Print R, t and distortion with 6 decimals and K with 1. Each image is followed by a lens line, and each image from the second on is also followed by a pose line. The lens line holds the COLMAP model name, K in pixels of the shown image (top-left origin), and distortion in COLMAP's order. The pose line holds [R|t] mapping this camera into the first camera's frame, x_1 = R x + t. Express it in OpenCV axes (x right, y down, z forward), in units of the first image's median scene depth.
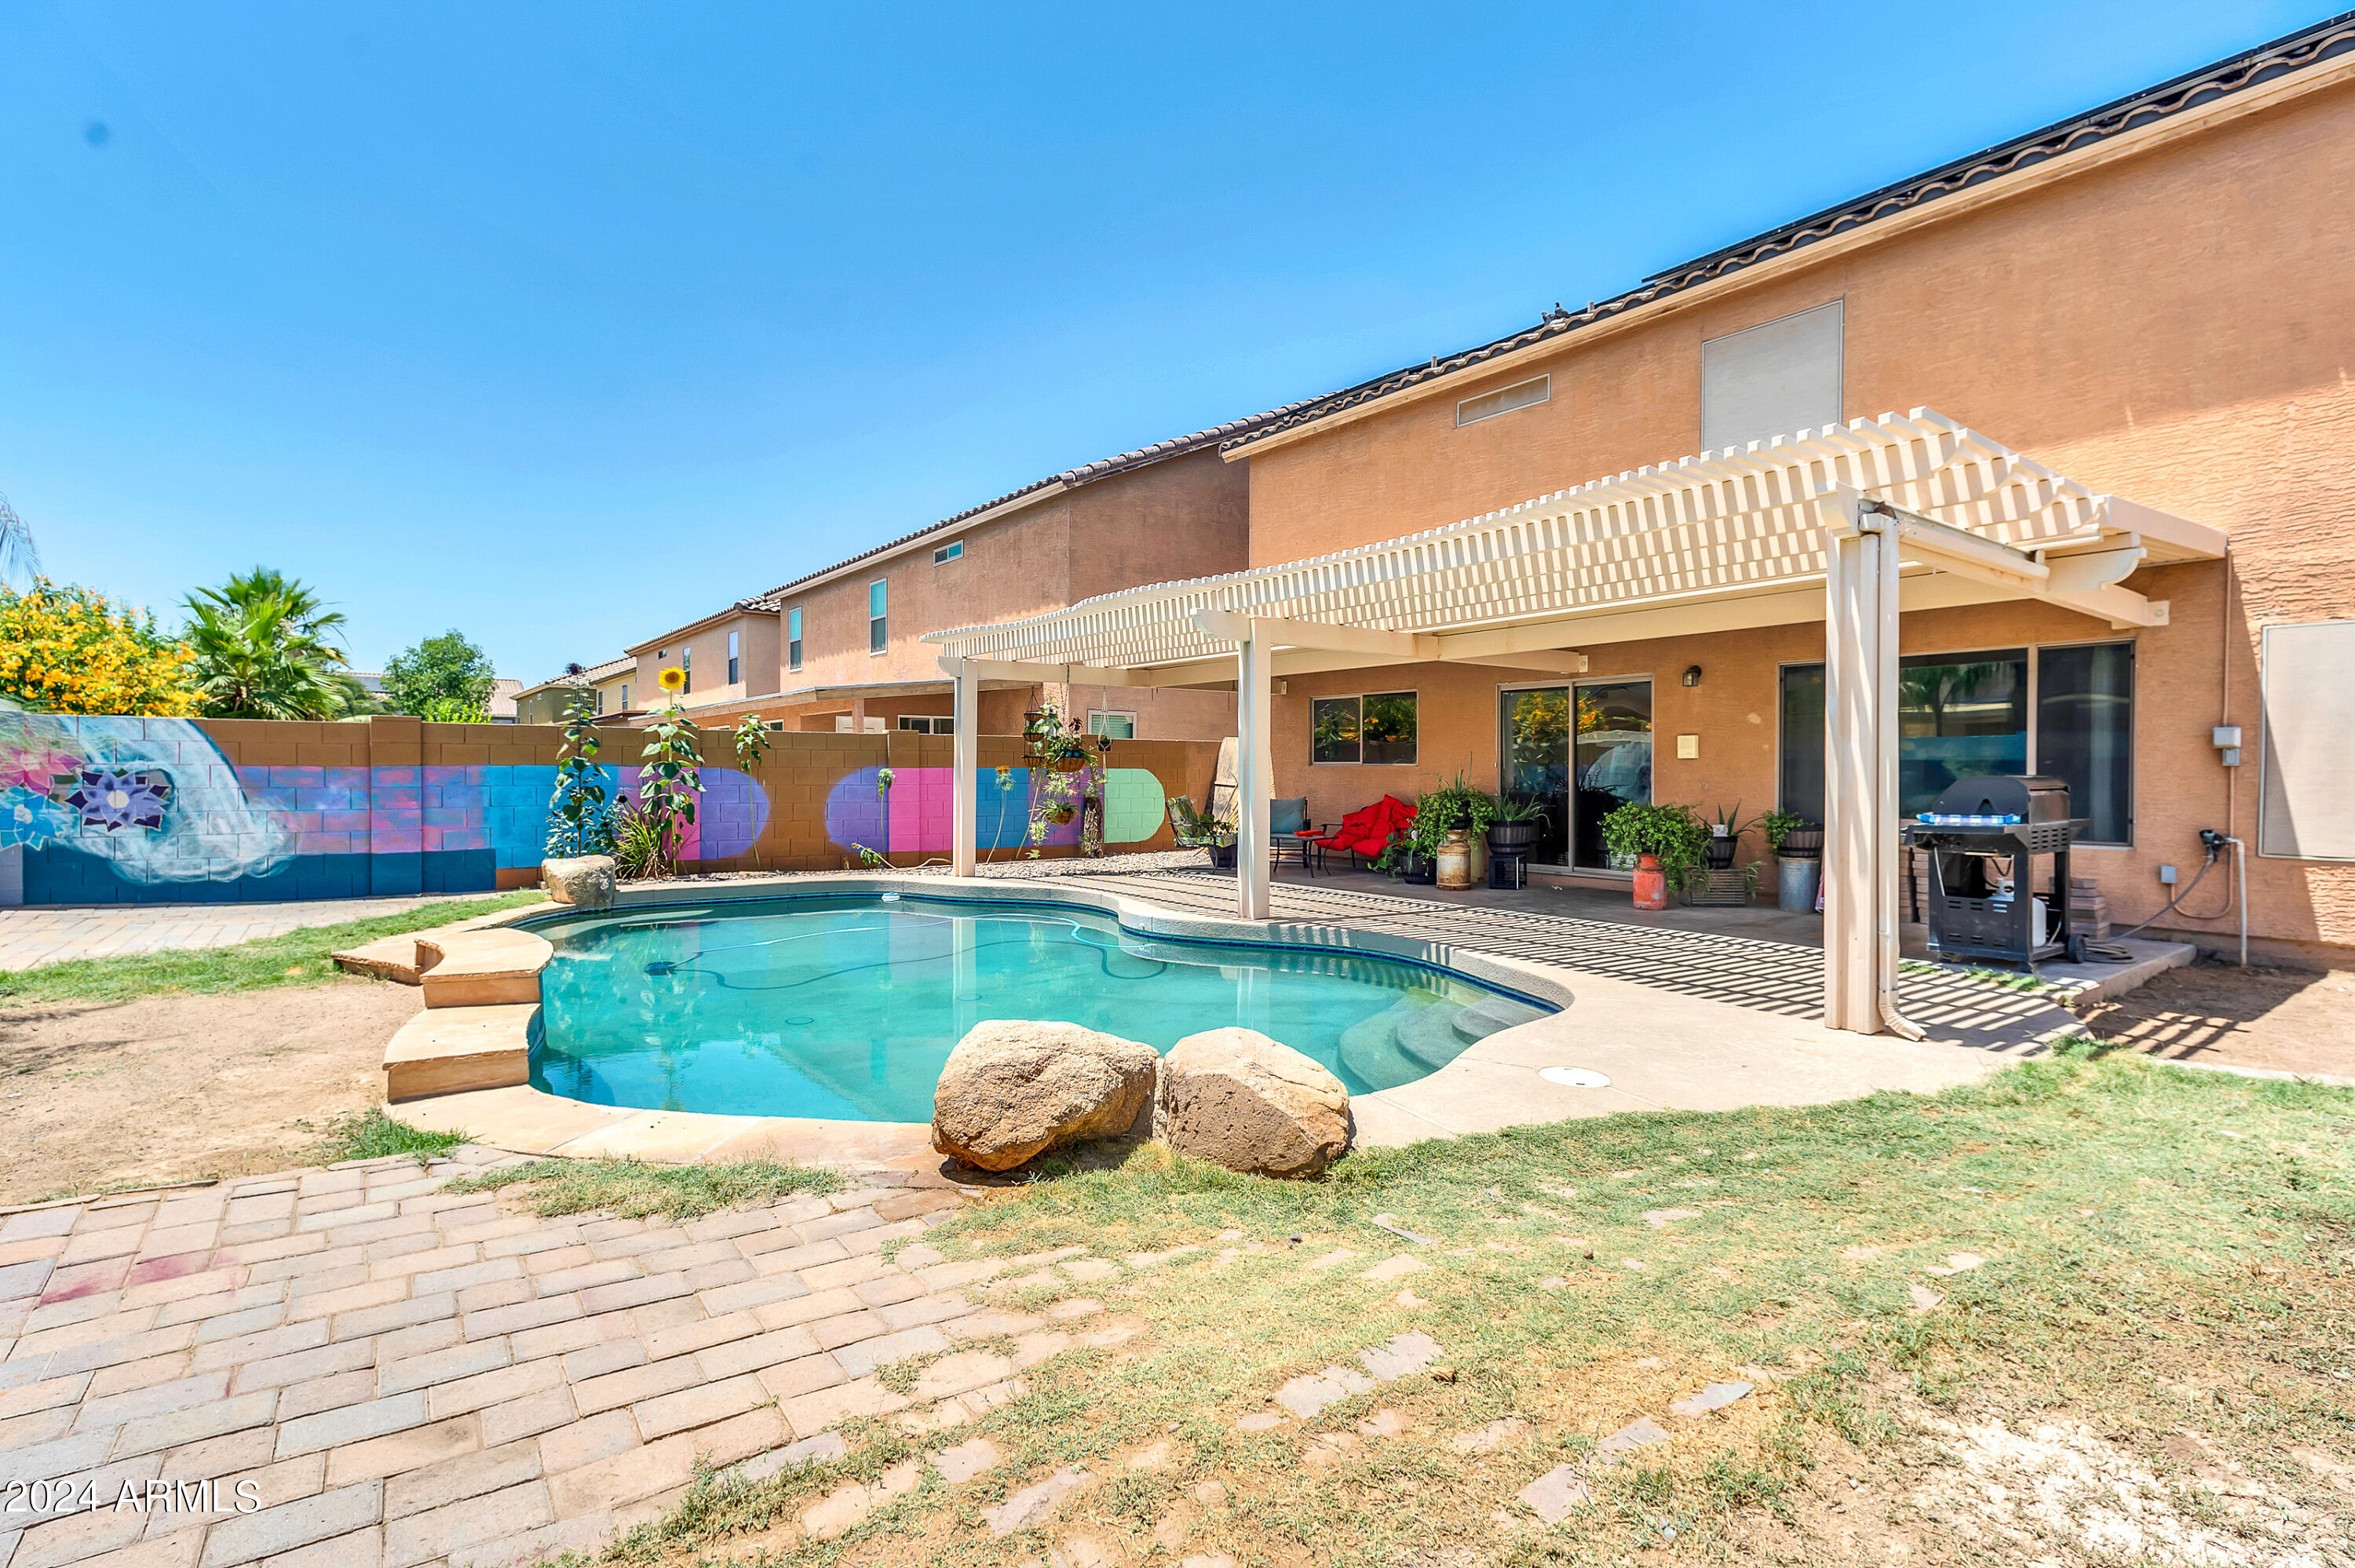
lens RADIAL K [[1115.9, 0, 1167.9], [0, 1115.9, 782.6], [0, 0, 1]] dist [0.001973, 0.002784]
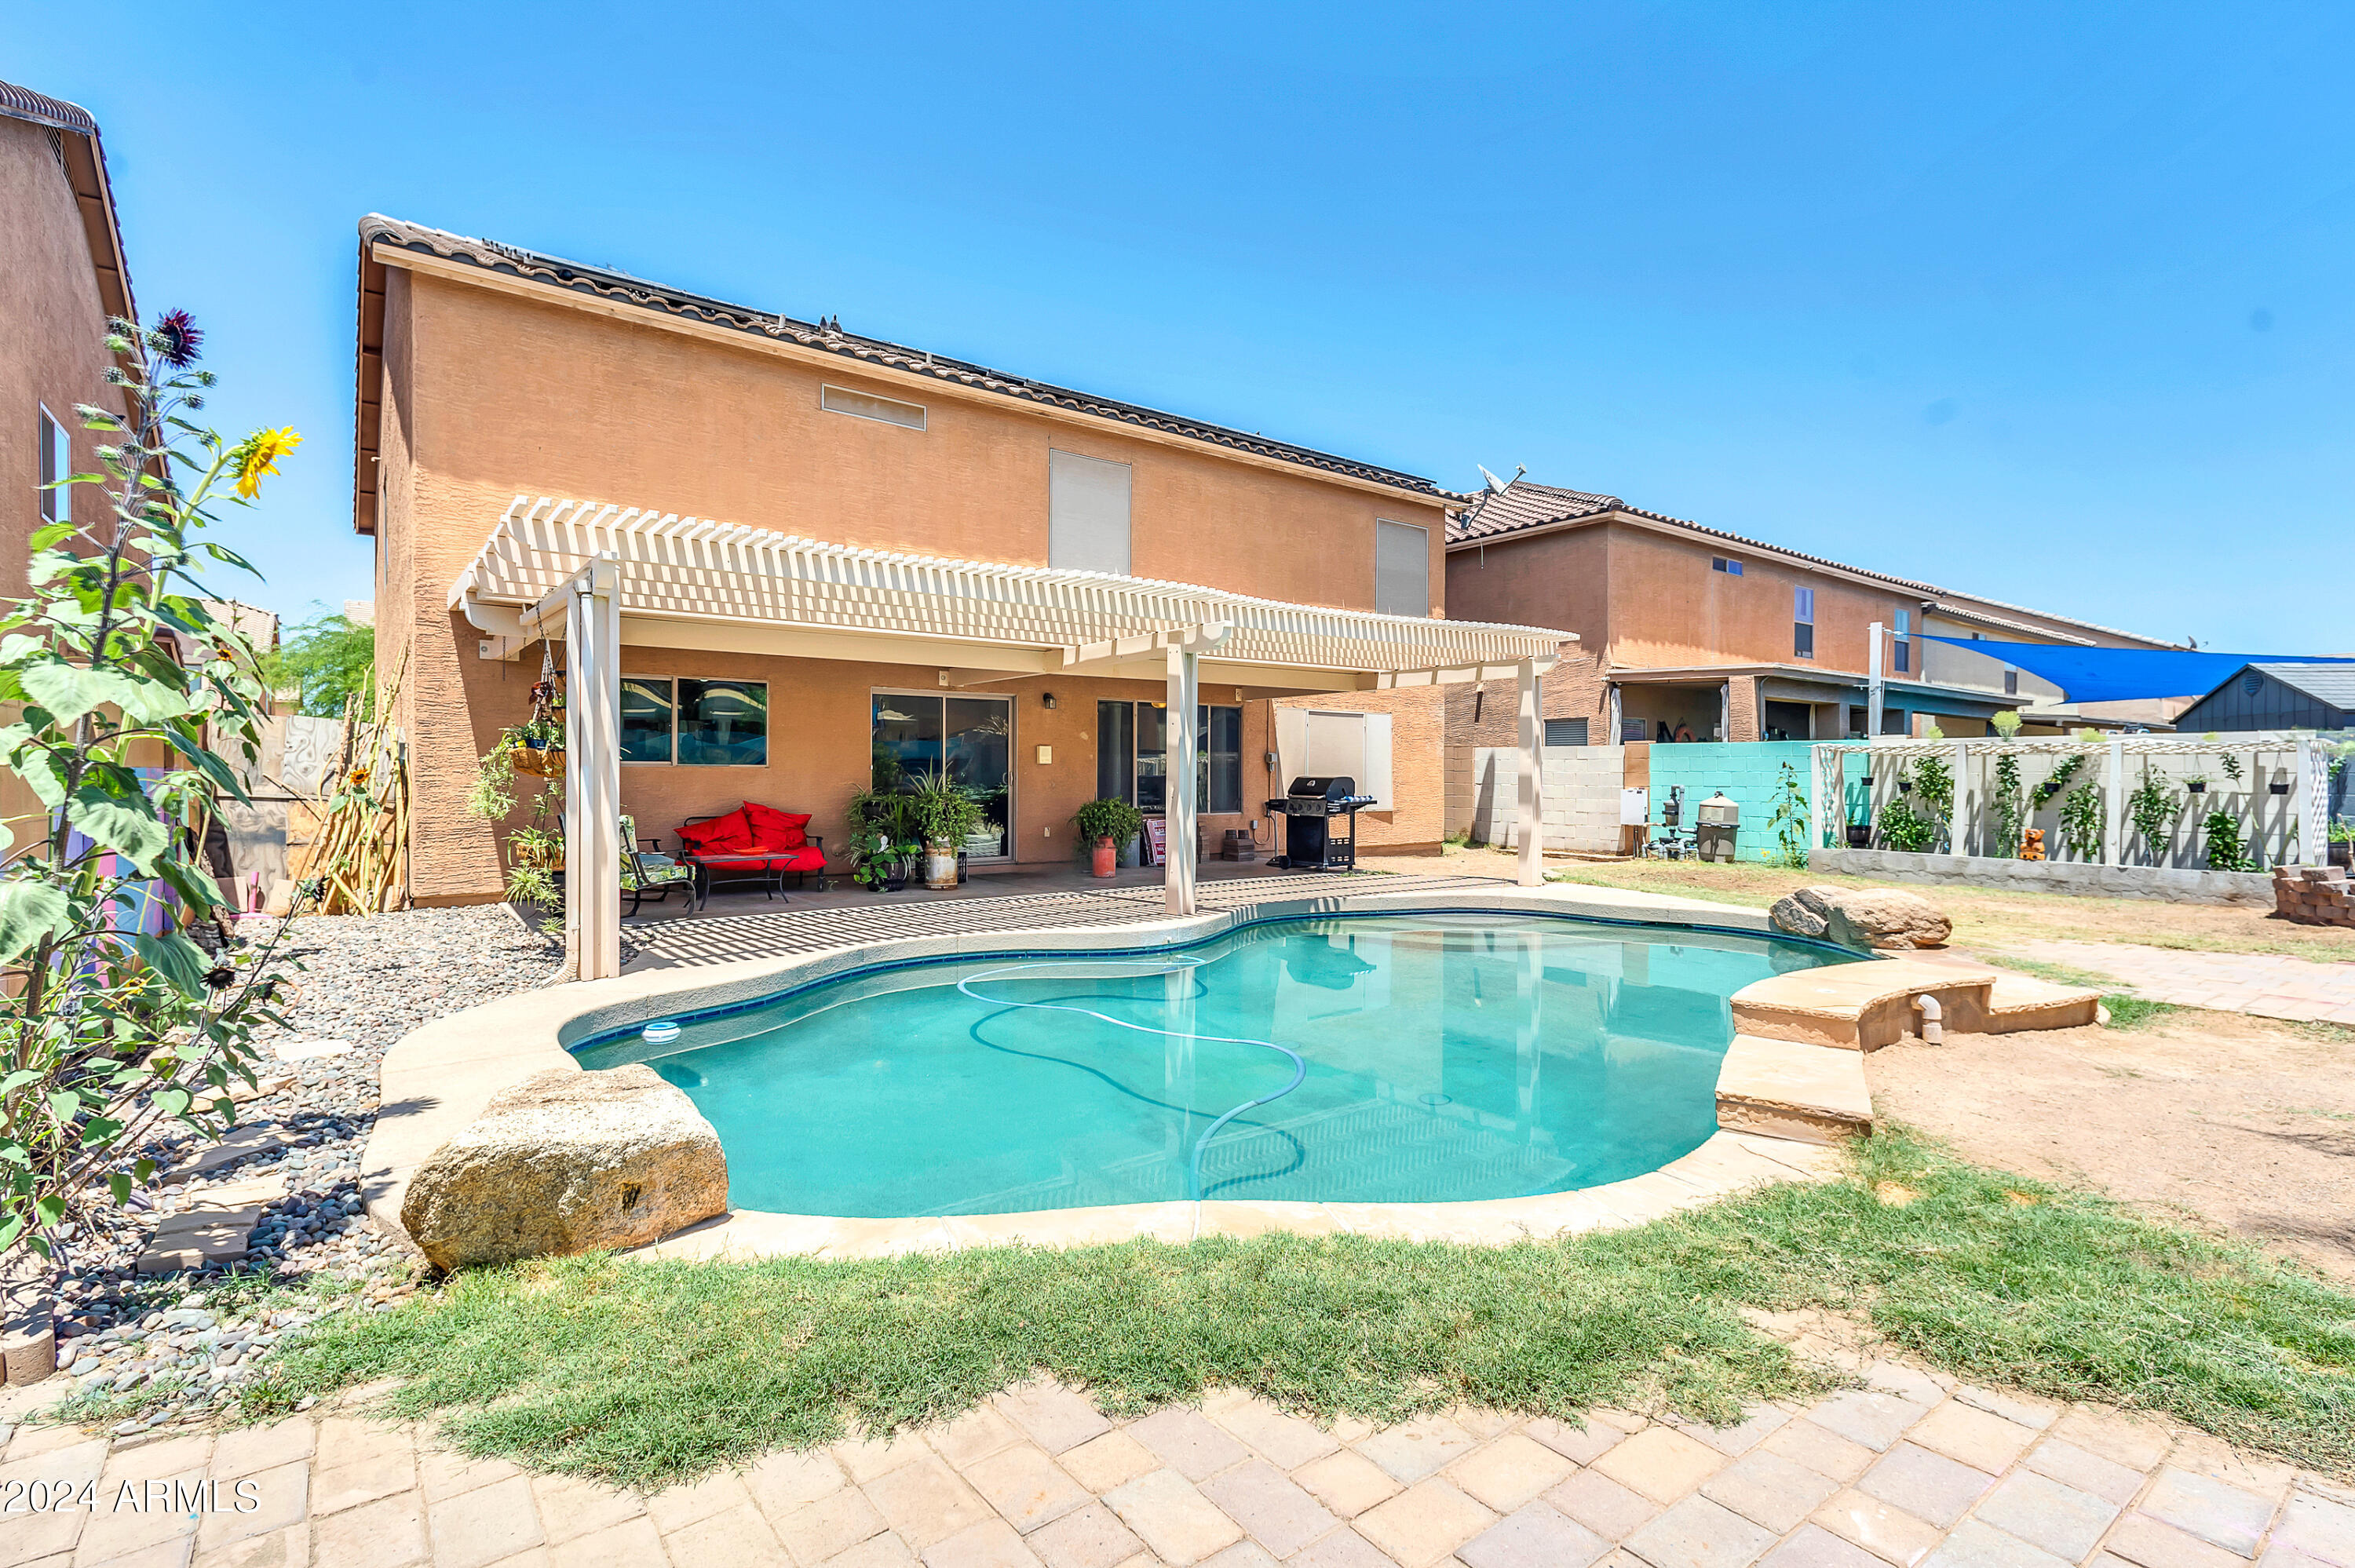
lens RADIAL K [[1115.9, 0, 1162.0], [0, 1115.9, 779.5], [0, 0, 1]] dist [0.001973, 0.002784]
pose [[-0.013645, -0.010730, 0.999849, -0.846529], [0.004057, 0.999934, 0.010787, -0.017241], [-0.999899, 0.004204, -0.013601, 0.886233]]
